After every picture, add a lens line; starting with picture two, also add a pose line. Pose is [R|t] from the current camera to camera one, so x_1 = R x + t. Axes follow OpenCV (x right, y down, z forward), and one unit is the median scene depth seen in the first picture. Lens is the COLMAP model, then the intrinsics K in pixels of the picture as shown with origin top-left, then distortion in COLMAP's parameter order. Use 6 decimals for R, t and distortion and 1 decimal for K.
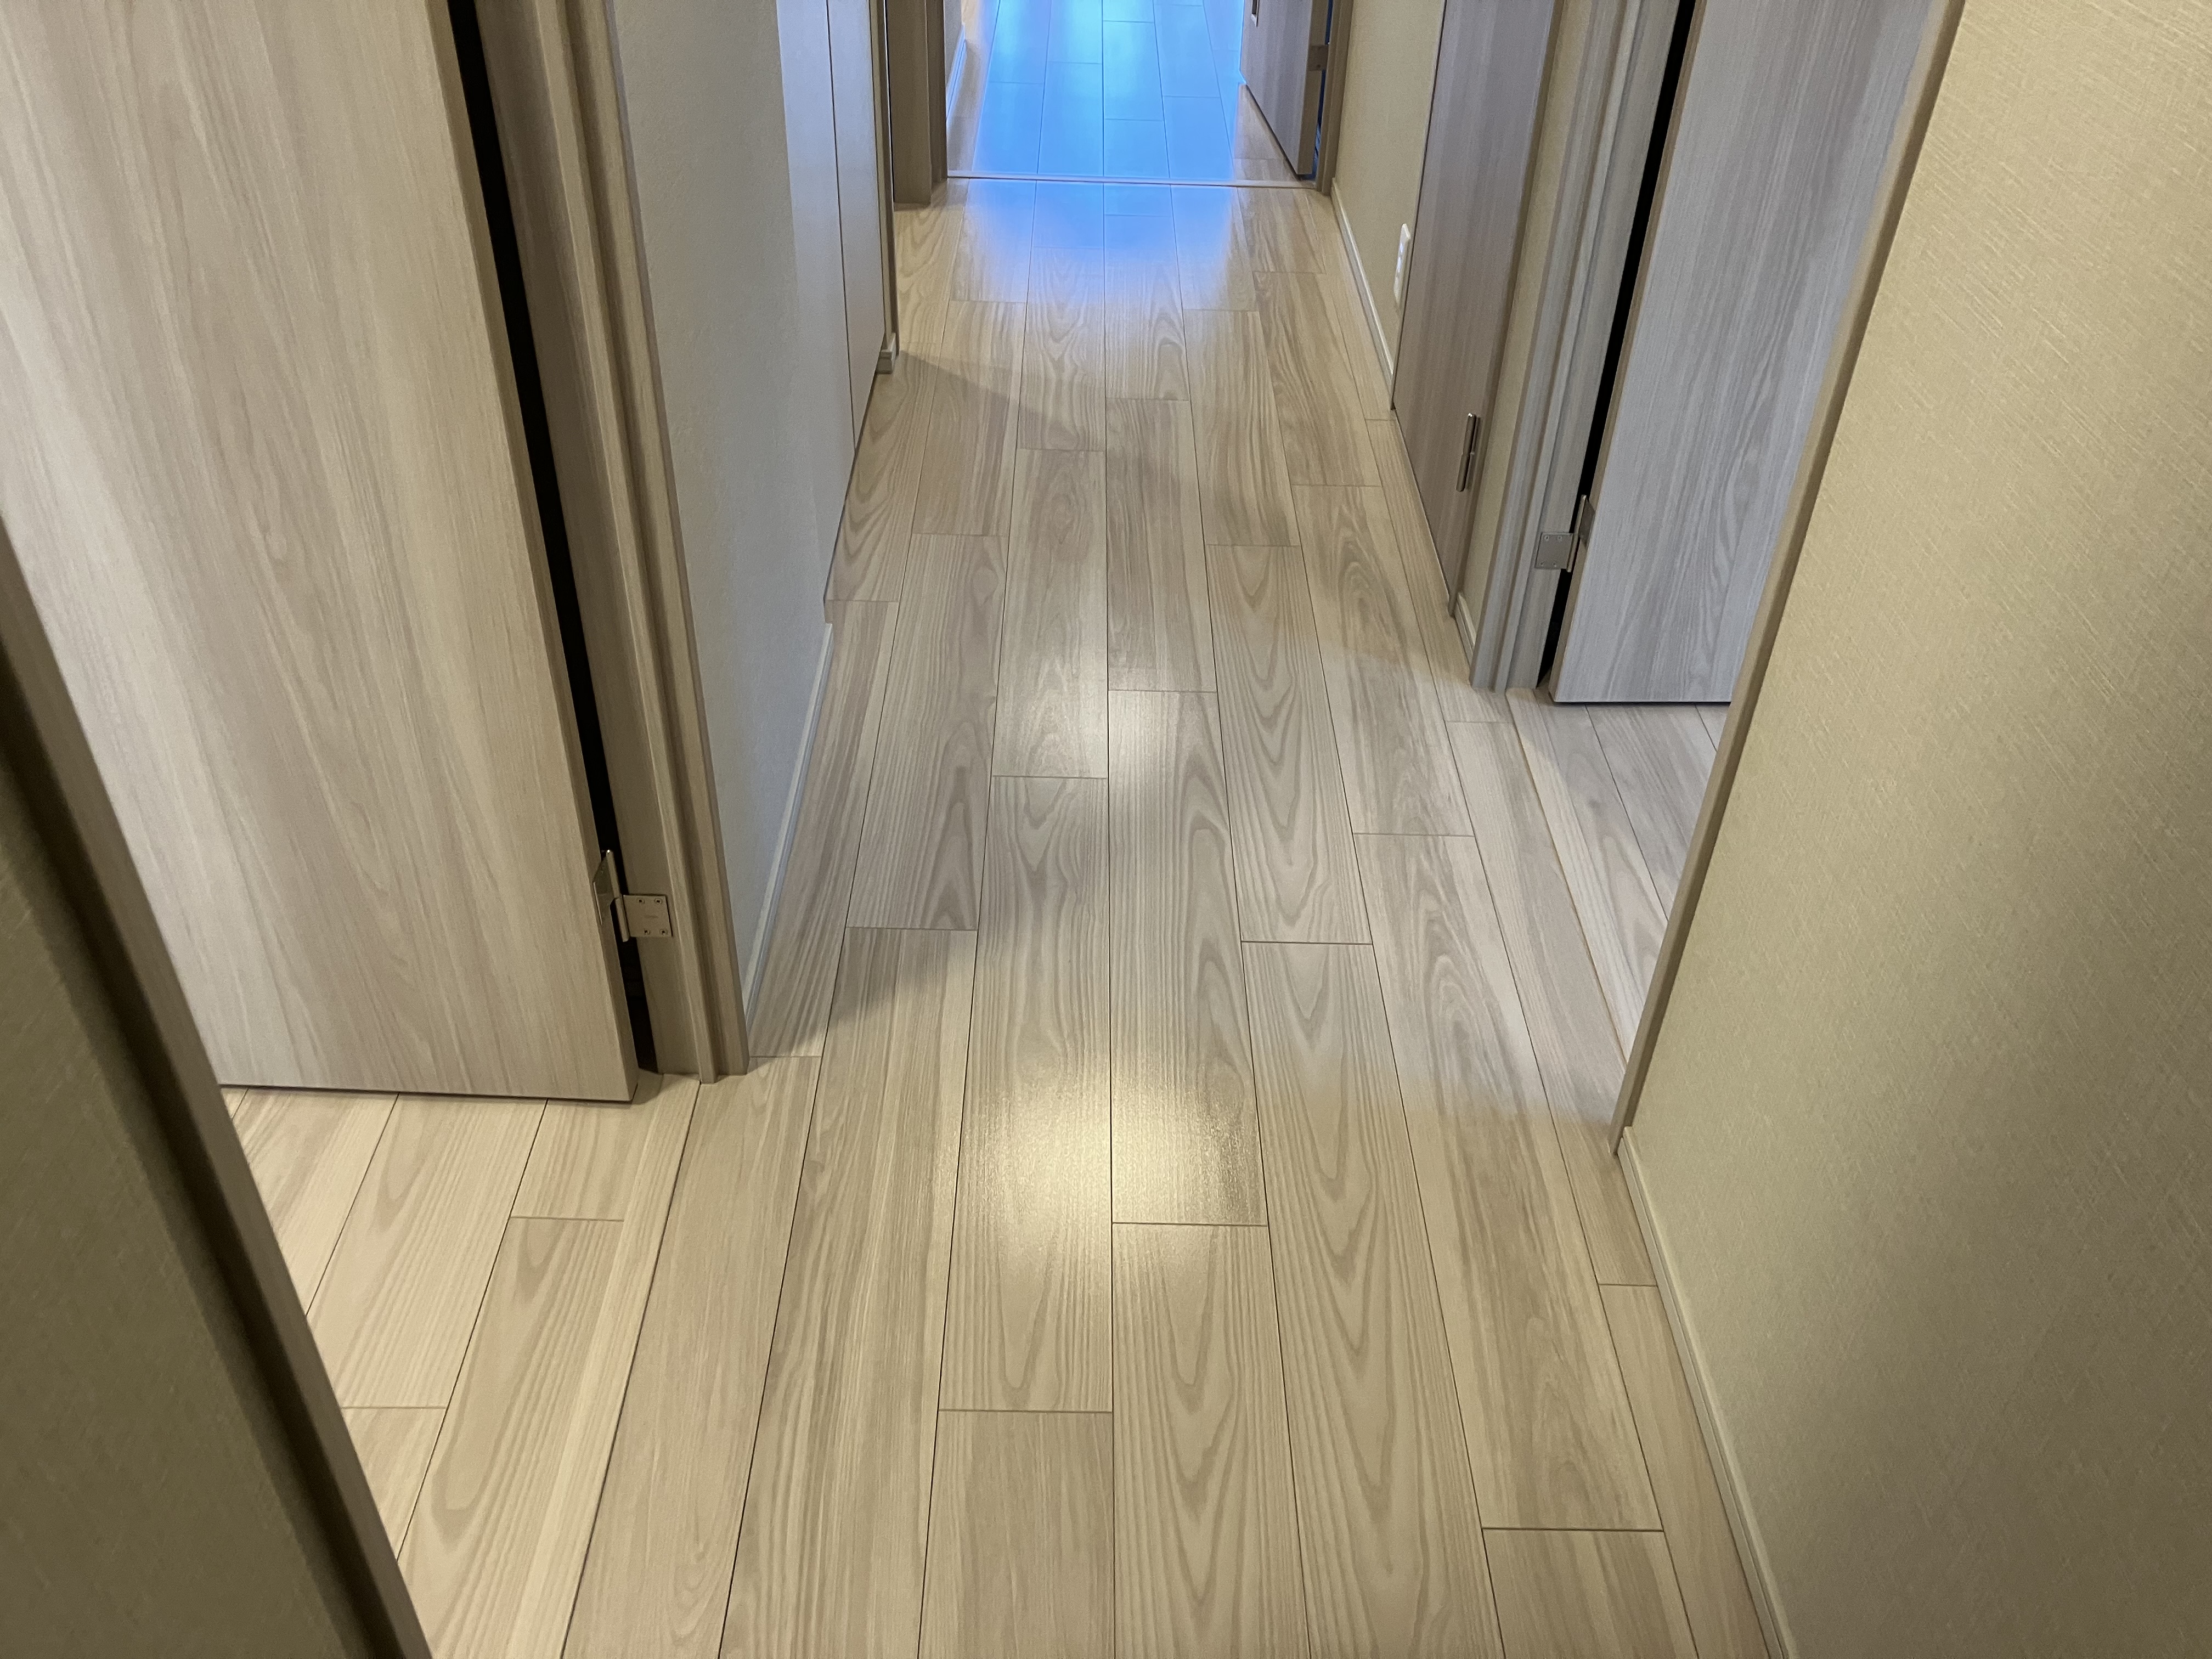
lens RADIAL K [[1818.8, 0, 1118.4], [0, 1818.8, 840.2], [0, 0, 1]] dist [0.022805, -0.029213]
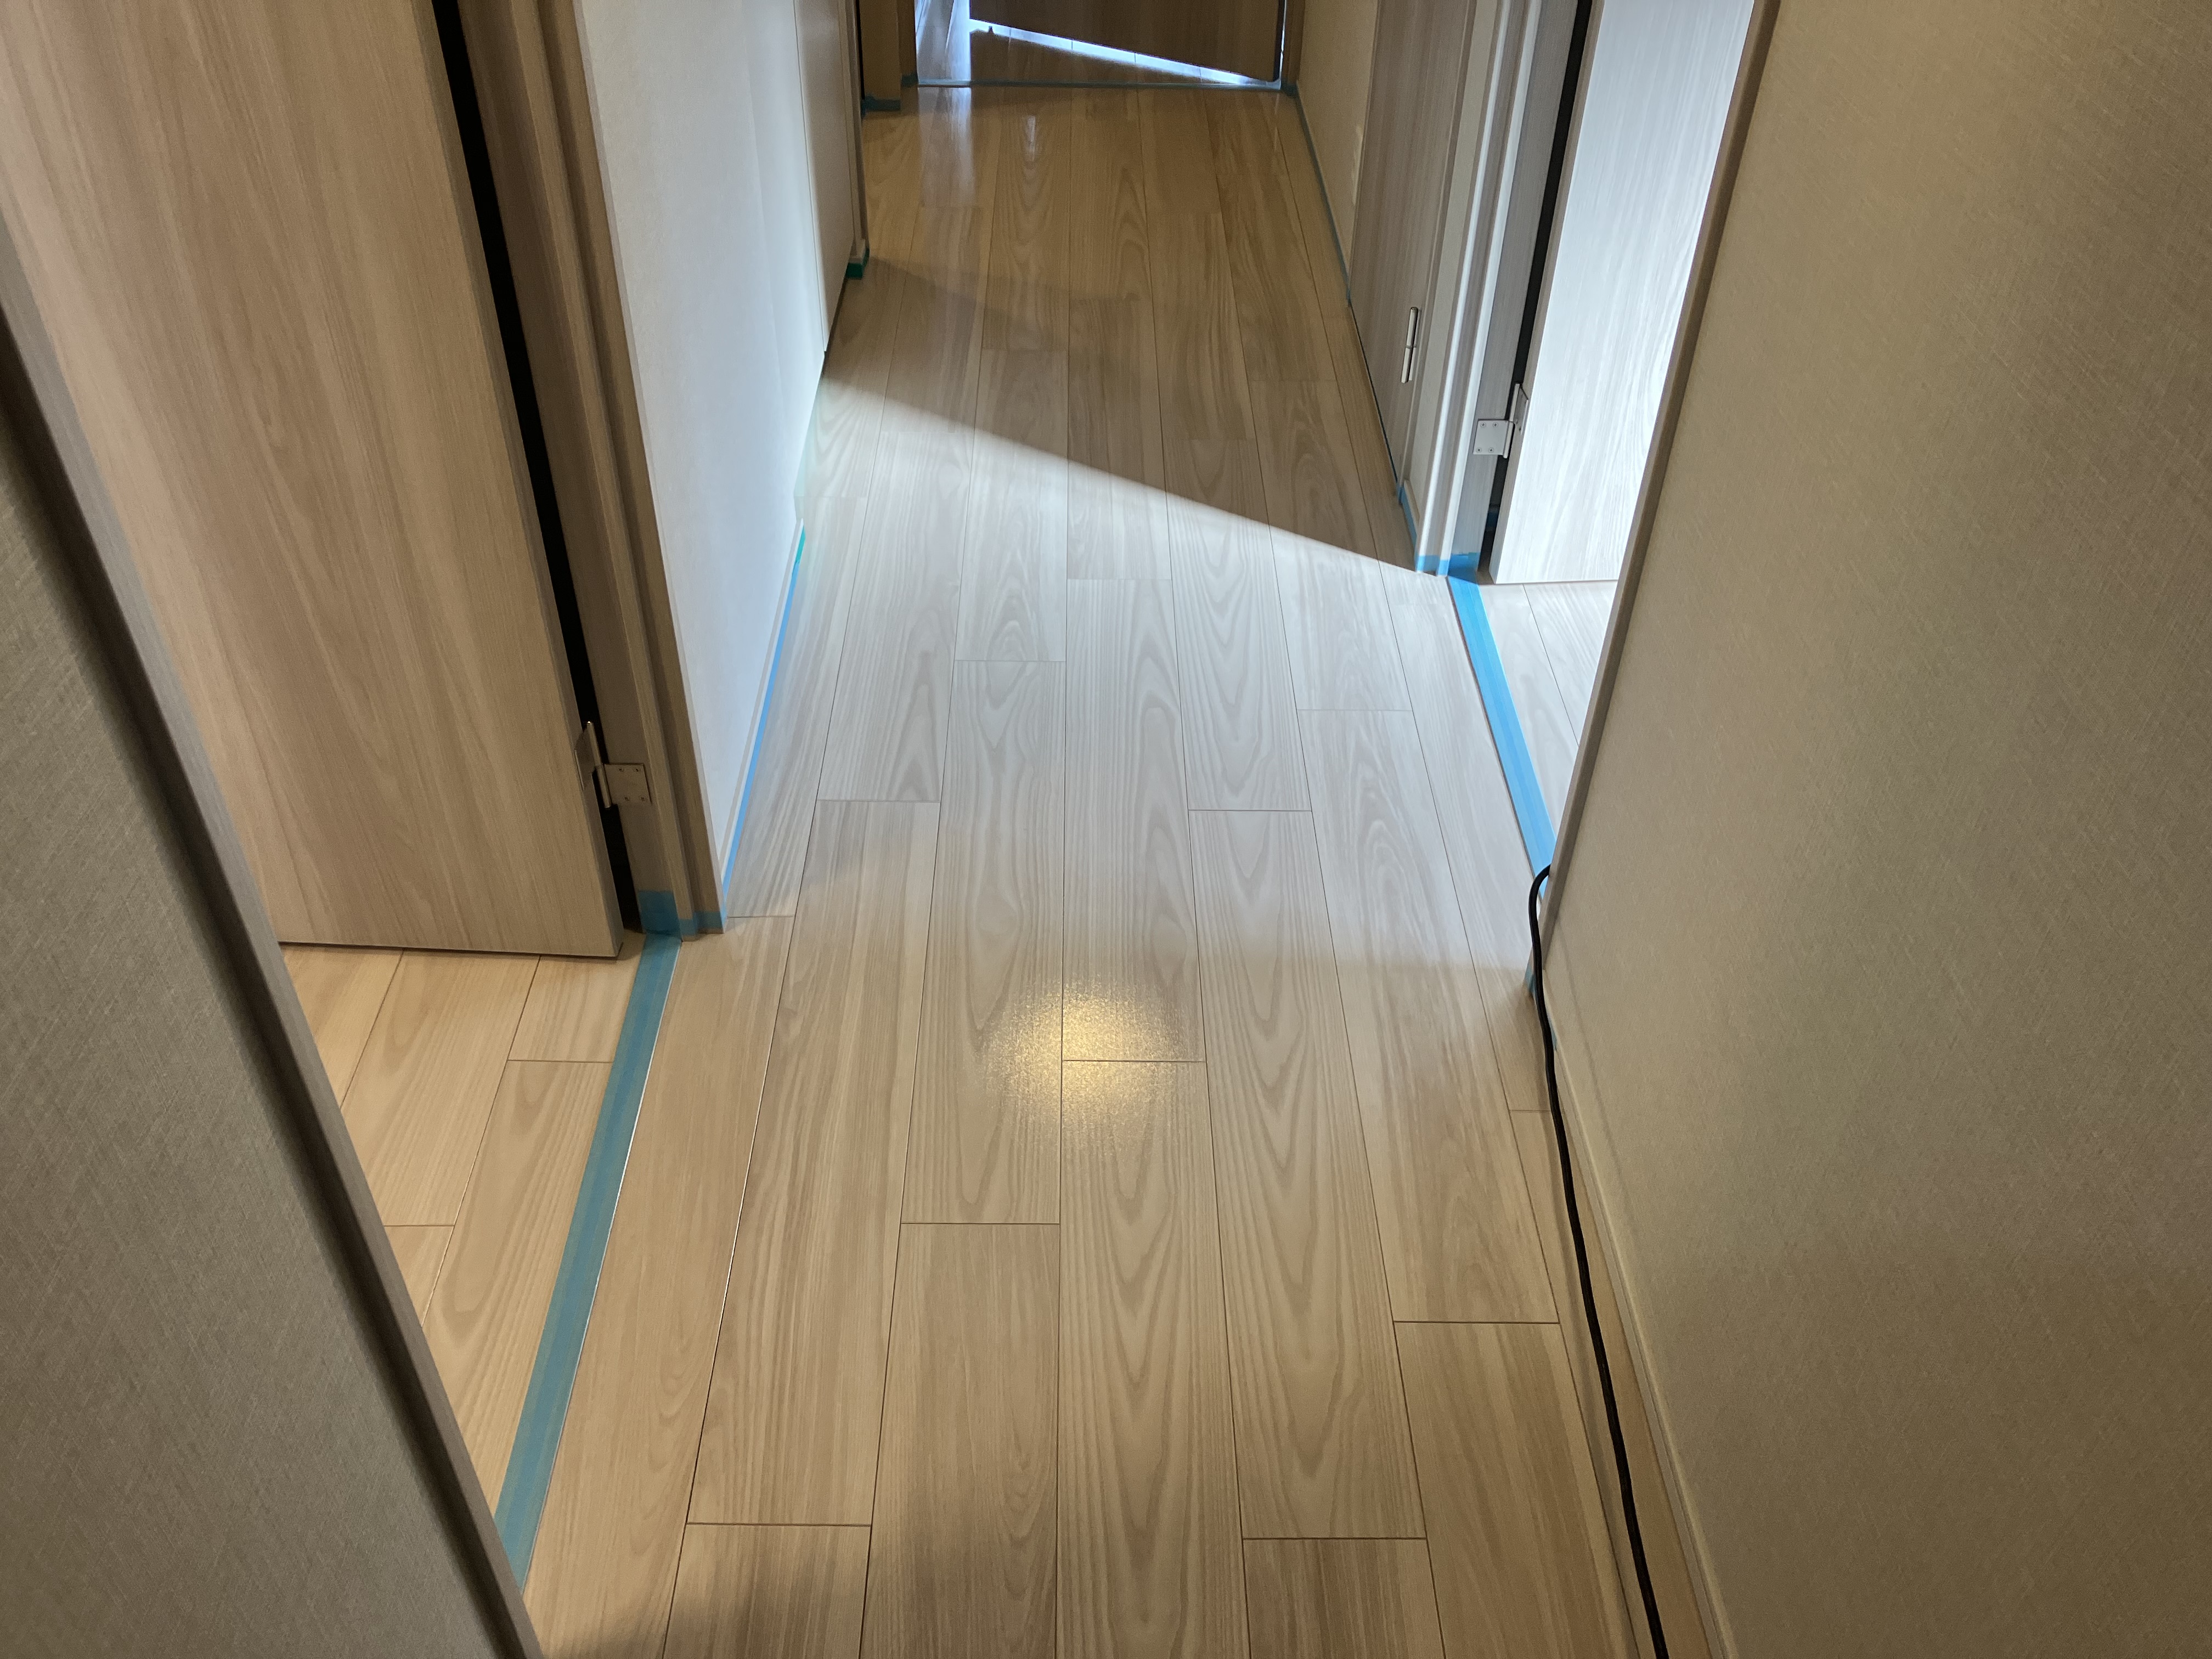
lens RADIAL K [[1818.8, 0, 1097.9], [0, 1818.8, 833.1], [0, 0, 1]] dist [0.022805, -0.029213]
pose [[0.999864, -0.011942, -0.011343, 0.033576], [0.012400, 0.999072, 0.041238, 0.031619], [0.010840, -0.041373, 0.999085, -0.080545]]
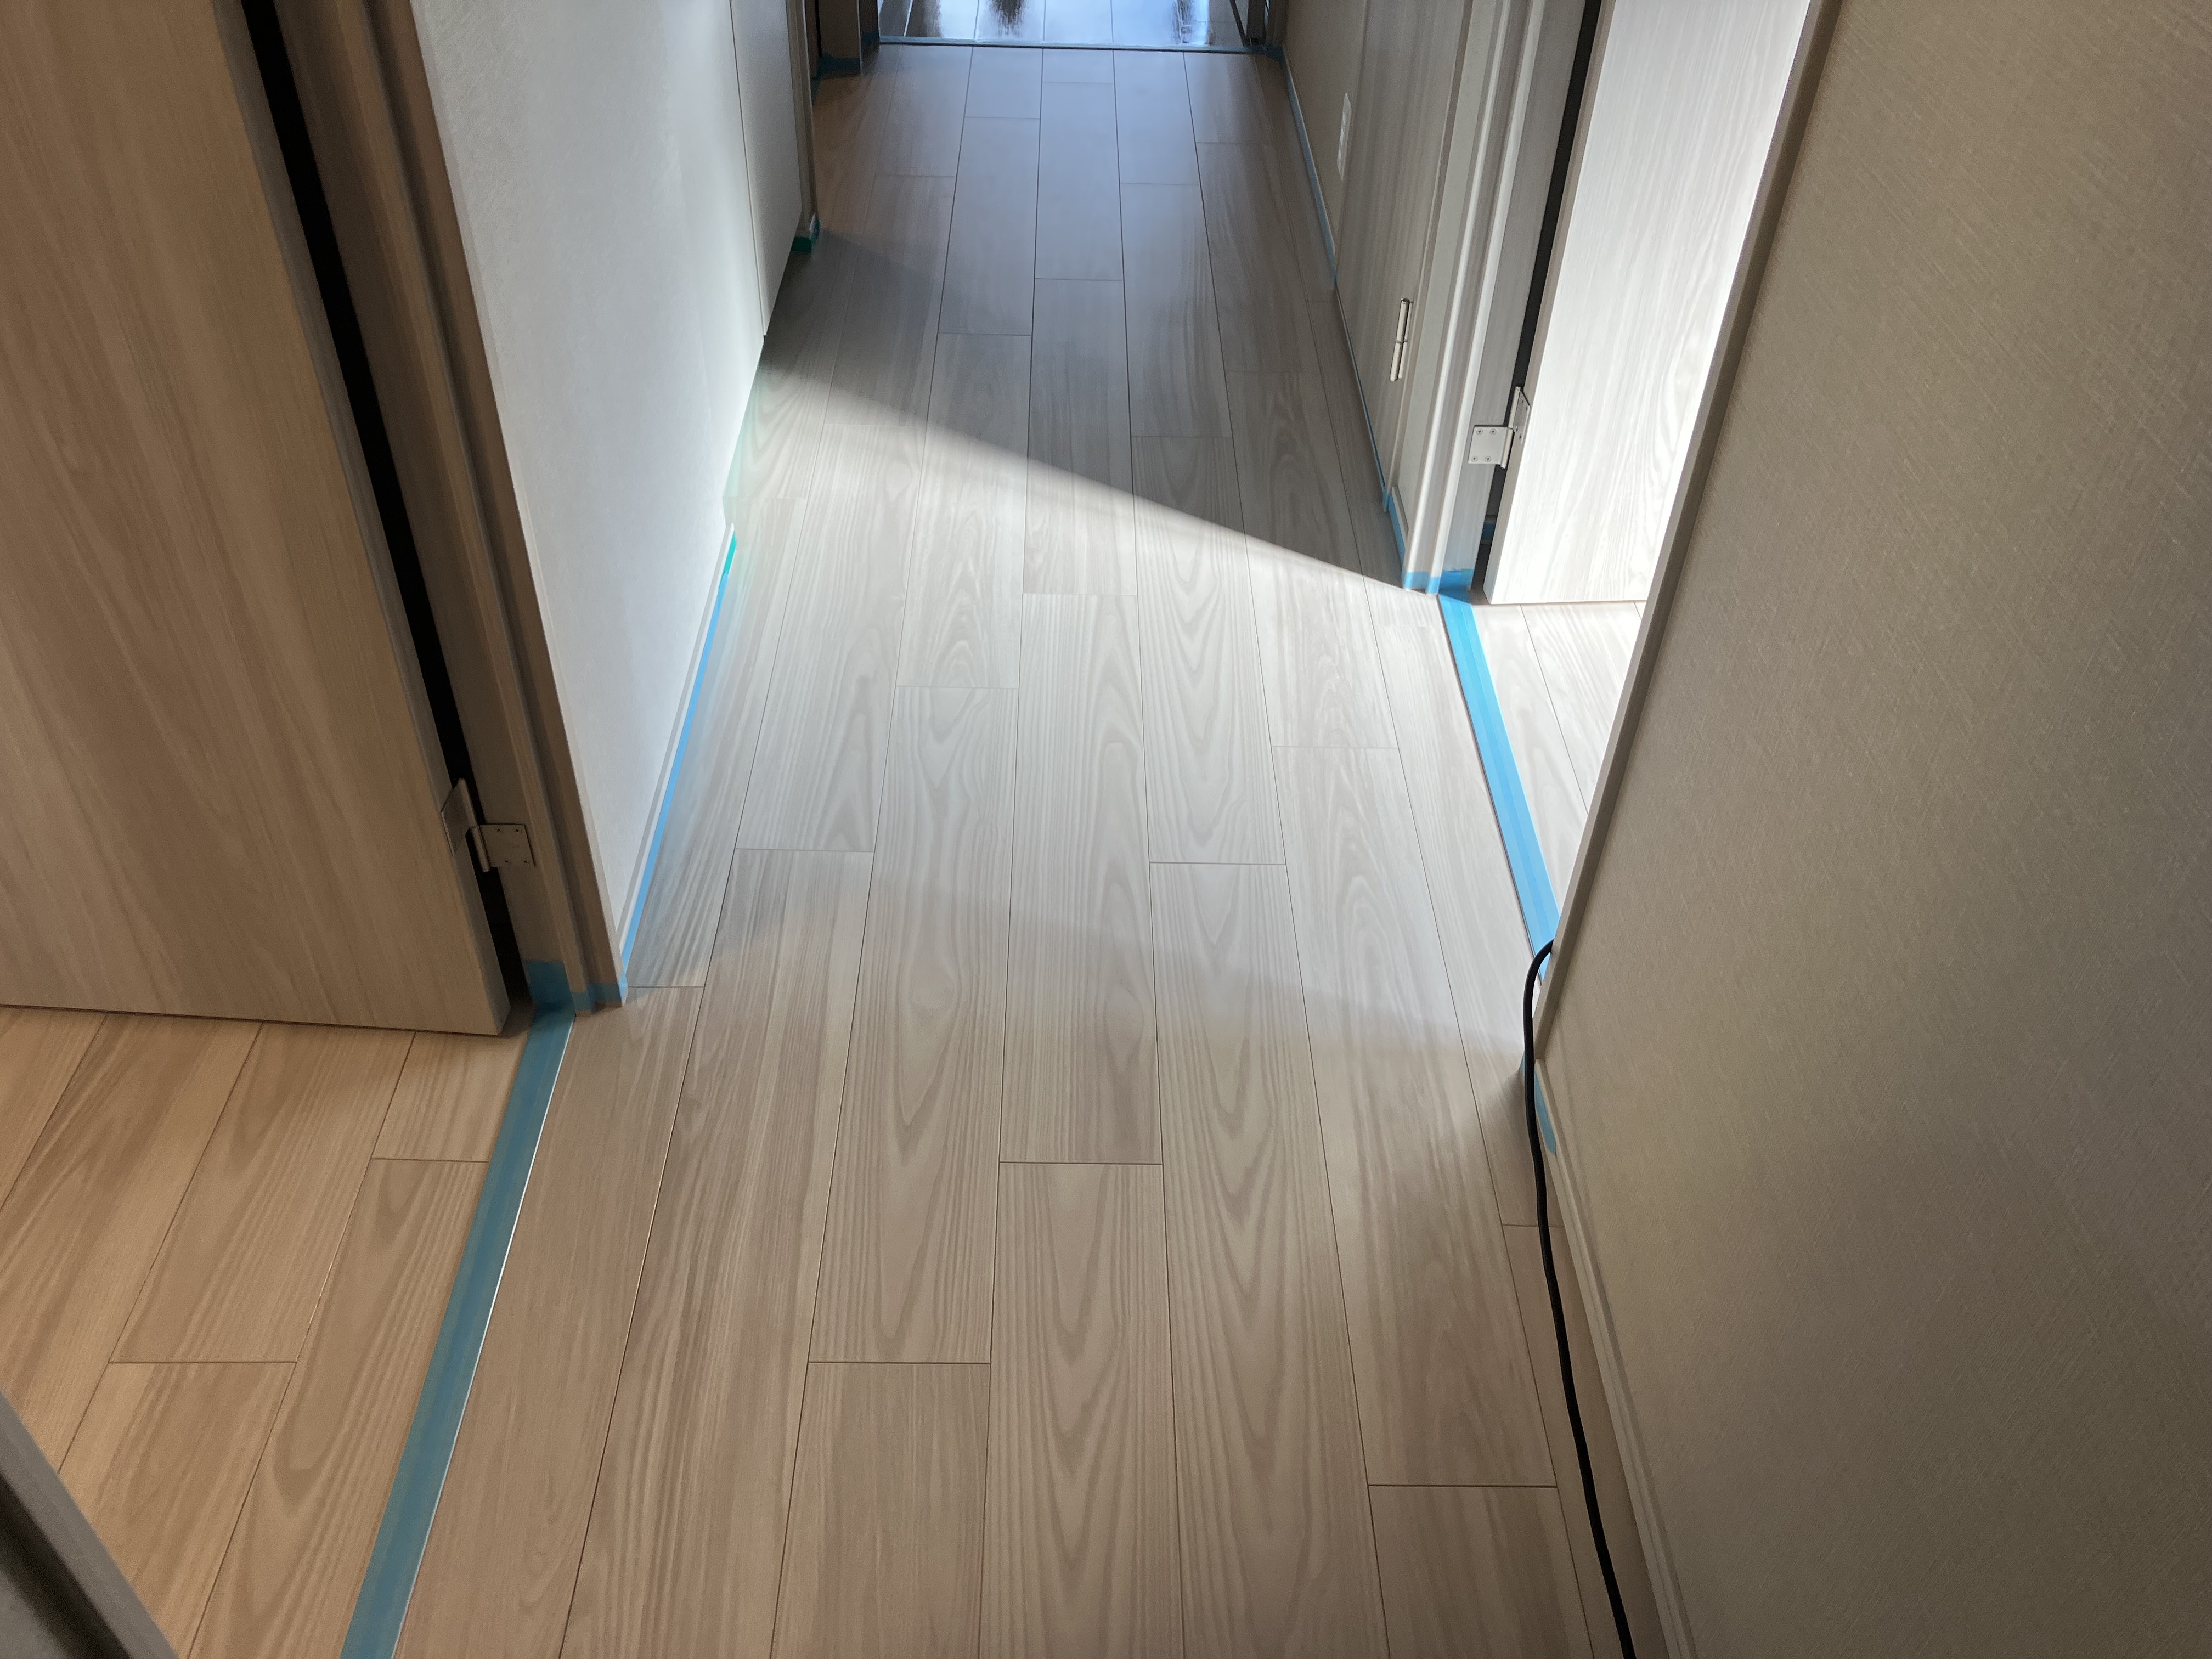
lens RADIAL K [[1818.8, 0, 1102.8], [0, 1818.8, 829.8], [0, 0, 1]] dist [0.022805, -0.029213]
pose [[0.999997, -0.002332, 0.000057, 0.054219], [0.002325, 0.998129, 0.061099, -0.024885], [-0.000199, -0.061099, 0.998132, 0.053671]]
